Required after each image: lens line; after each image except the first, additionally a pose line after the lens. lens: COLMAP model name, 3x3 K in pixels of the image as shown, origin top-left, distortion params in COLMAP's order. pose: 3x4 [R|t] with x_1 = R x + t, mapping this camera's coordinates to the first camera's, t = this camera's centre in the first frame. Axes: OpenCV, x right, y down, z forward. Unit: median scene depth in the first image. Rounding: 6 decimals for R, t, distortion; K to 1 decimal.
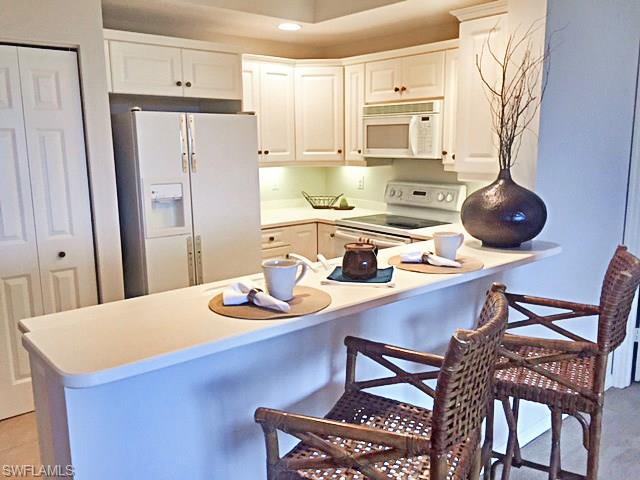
lens RADIAL K [[554.0, 0, 320.0], [0, 554.0, 240.0], [0, 0, 1]] dist [0.073904, -0.072114]
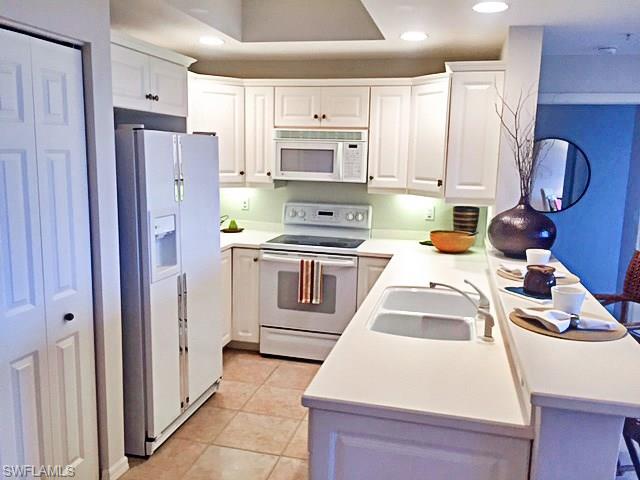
lens RADIAL K [[554.0, 0, 320.0], [0, 554.0, 240.0], [0, 0, 1]] dist [0.073904, -0.072114]
pose [[0.807862, -0.064929, 0.585784, -0.493217], [0.074570, 0.997186, 0.007690, -0.045480], [-0.584635, 0.037470, 0.810431, 0.154599]]
